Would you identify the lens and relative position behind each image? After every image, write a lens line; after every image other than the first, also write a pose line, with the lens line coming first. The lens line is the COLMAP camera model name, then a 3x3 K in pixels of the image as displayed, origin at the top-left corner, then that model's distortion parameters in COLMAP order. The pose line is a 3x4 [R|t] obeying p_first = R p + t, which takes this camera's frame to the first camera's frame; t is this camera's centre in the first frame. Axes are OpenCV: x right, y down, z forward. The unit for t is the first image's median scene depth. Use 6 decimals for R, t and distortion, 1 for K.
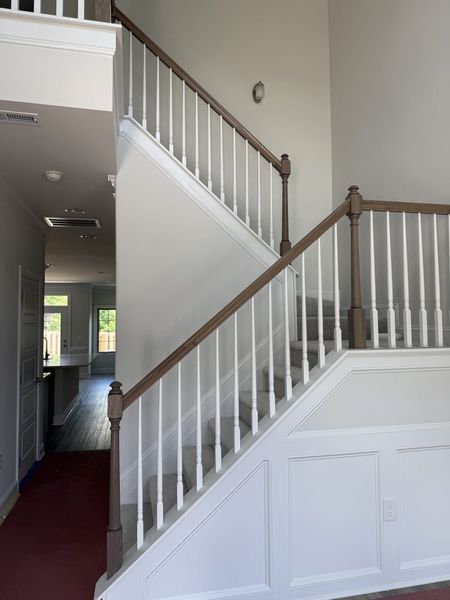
lens RADIAL K [[420.3, 0, 225.1], [0, 420.3, 302.5], [0, 0, 1]] dist [0.105538, -0.165624]
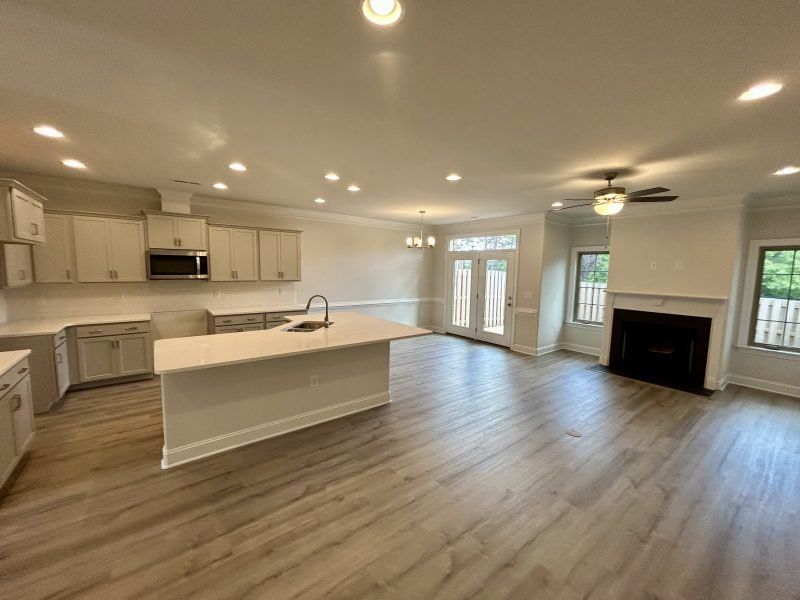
lens RADIAL K [[321.5, 0, 397.8], [0, 321.5, 299.3], [0, 0, 1]] dist [0.000305, 0.000649]
pose [[0.411495, 0.105209, -0.905319, 0.041358], [0.020813, 0.991971, 0.124740, 0.019441], [0.911174, -0.070172, 0.406001, 0.578895]]
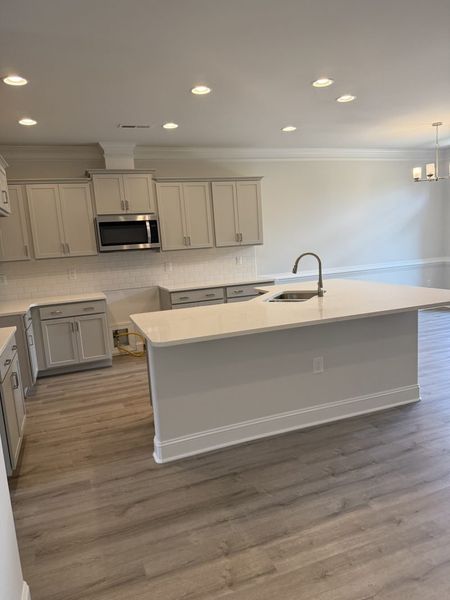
lens RADIAL K [[420.3, 0, 225.1], [0, 420.3, 302.5], [0, 0, 1]] dist [0.105538, -0.165624]
pose [[0.129339, 0.145363, -0.980888, 0.021175], [0.111637, 0.980773, 0.160066, 0.032550], [0.985296, -0.130206, 0.110625, 0.539360]]
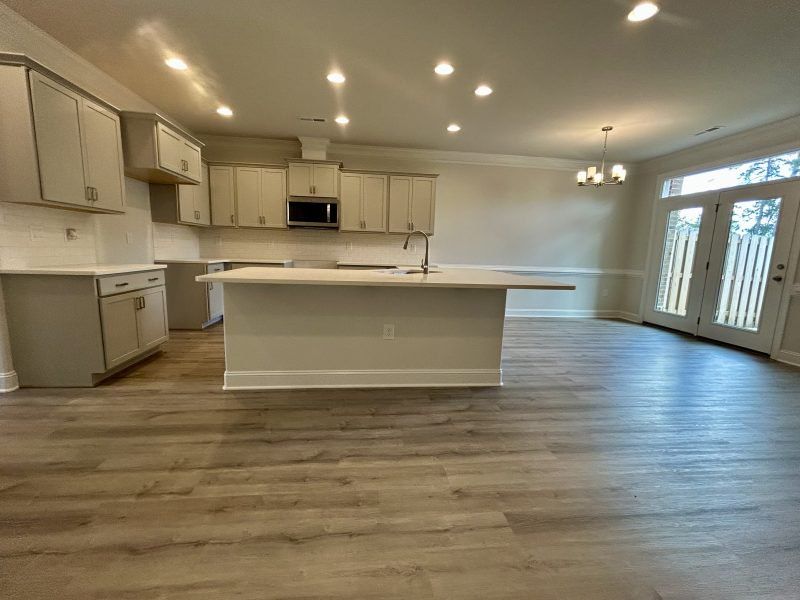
lens RADIAL K [[342.2, 0, 398.4], [0, 342.2, 299.2], [0, 0, 1]] dist [-0.000226, 0.000179]
pose [[-0.116715, 0.149387, -0.981866, -0.008410], [0.014694, 0.988774, 0.148692, 0.064755], [0.993057, 0.002927, -0.117600, 0.651001]]
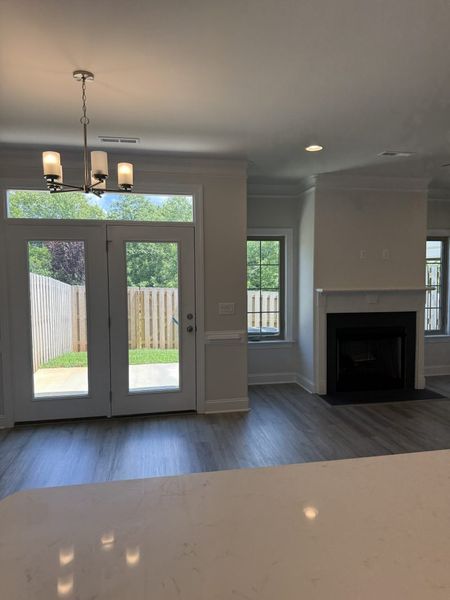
lens RADIAL K [[420.3, 0, 225.1], [0, 420.3, 302.5], [0, 0, 1]] dist [0.105538, -0.165624]
pose [[0.999253, 0.003859, -0.038461, -0.319164], [0.000536, 0.993525, 0.113615, 0.034265], [0.038651, -0.113550, 0.992780, 0.605723]]
